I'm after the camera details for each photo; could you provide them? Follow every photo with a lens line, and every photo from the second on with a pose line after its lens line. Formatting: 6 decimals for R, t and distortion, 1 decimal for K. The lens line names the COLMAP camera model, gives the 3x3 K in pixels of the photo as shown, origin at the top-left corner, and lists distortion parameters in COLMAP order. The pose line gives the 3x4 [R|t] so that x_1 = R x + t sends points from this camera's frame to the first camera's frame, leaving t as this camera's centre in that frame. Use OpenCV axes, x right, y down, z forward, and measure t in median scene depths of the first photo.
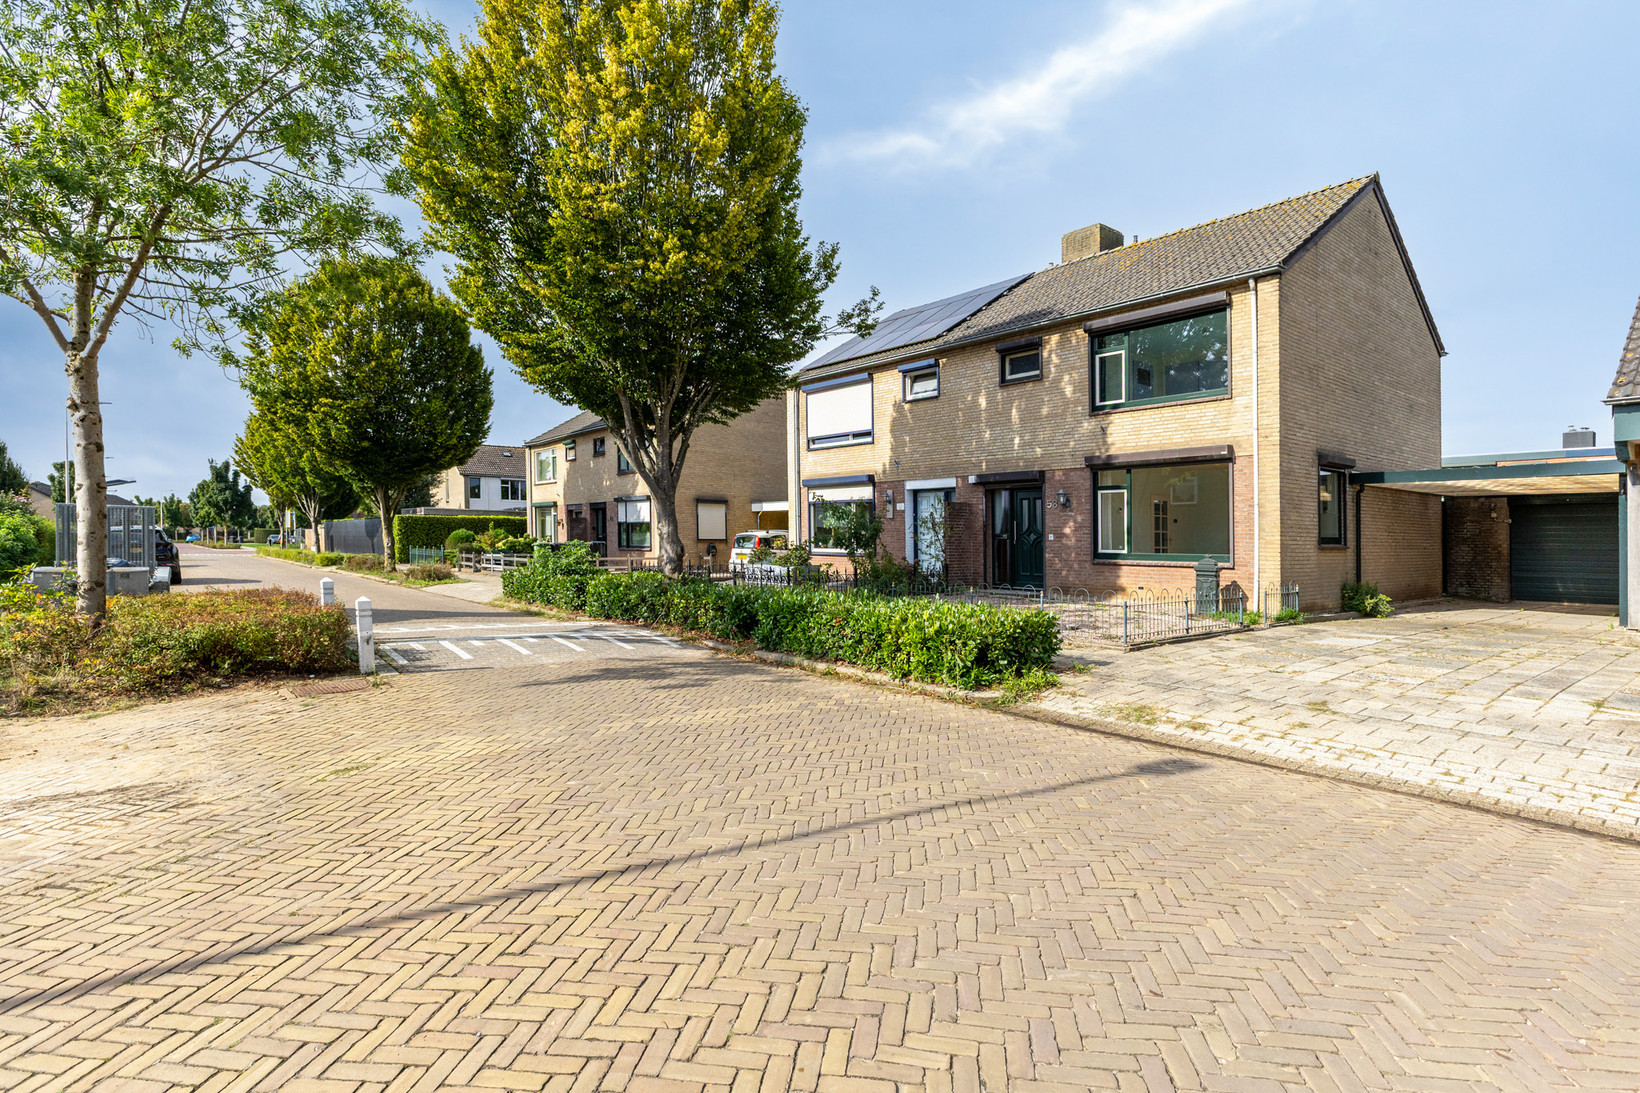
lens RADIAL K [[813.5, 0, 809.6], [0, 813.5, 483.1], [0, 0, 1]] dist [0.000656, 0.000369]
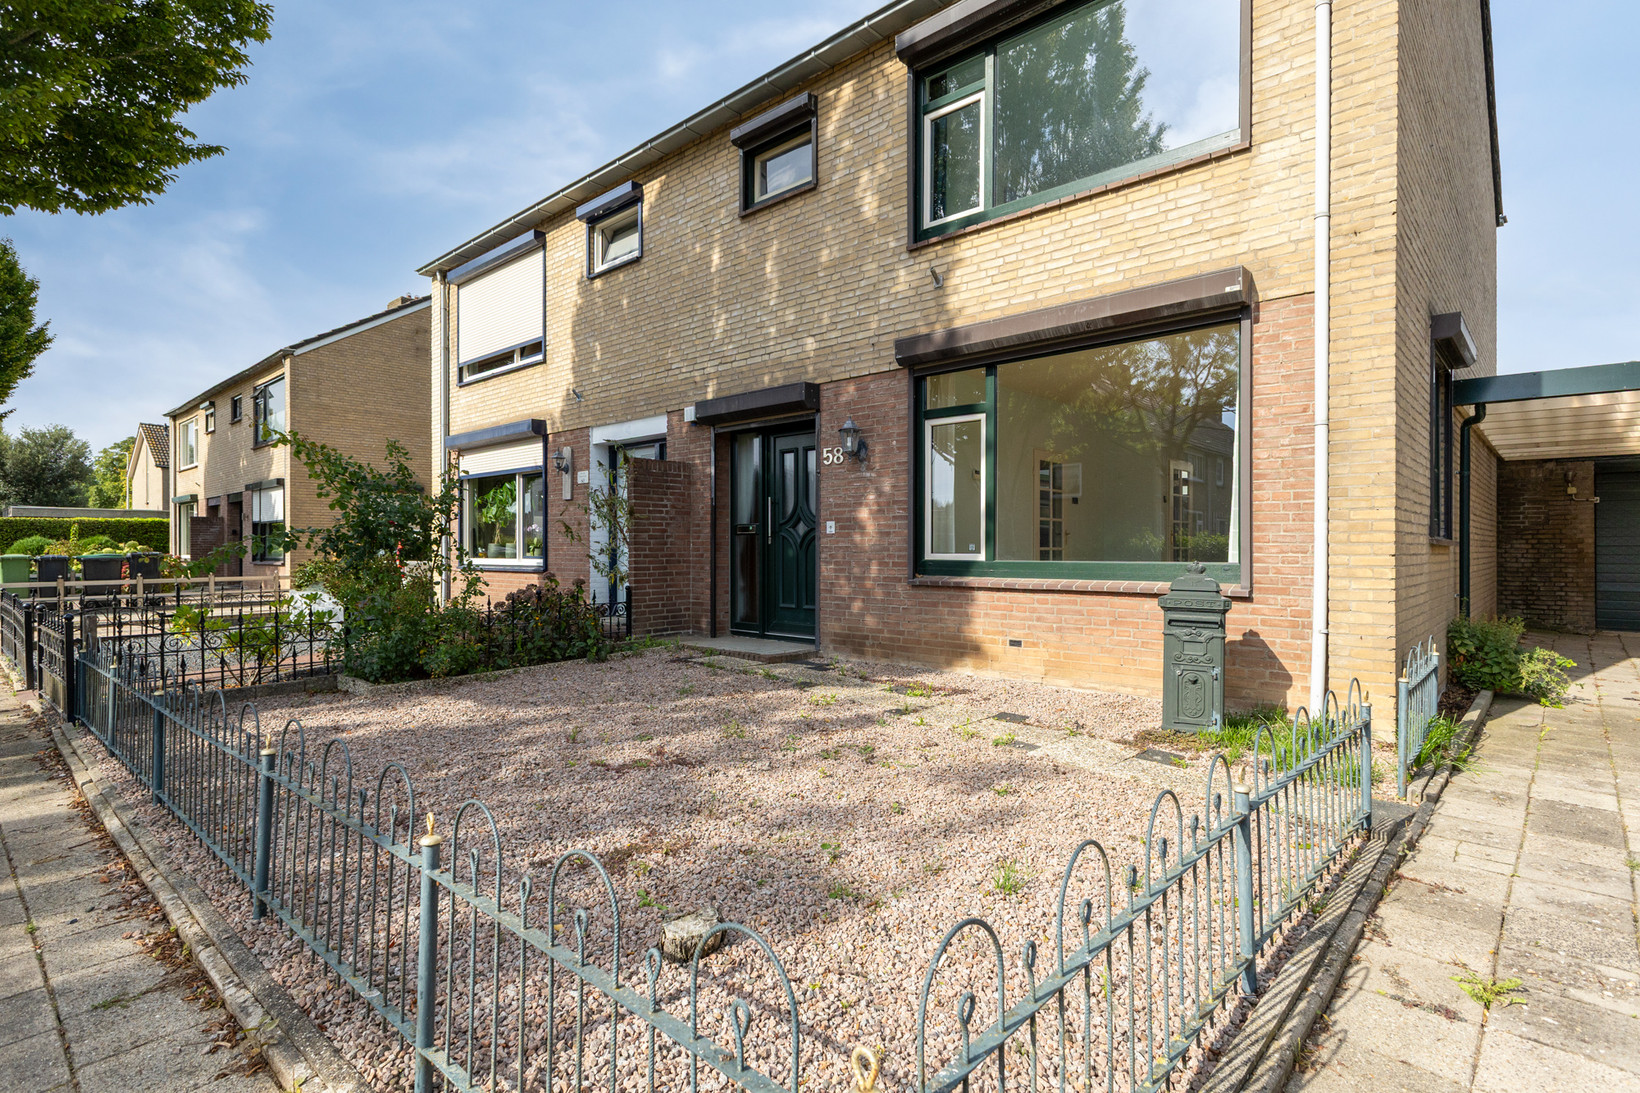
lens RADIAL K [[819.3, 0, 822.0], [0, 819.3, 533.4], [0, 0, 1]] dist [0.001656, -0.000042]
pose [[0.987548, -0.006396, 0.157191, 0.213230], [-0.001459, 0.998758, 0.049806, 0.045329], [-0.157314, -0.049415, 0.986311, 0.528329]]
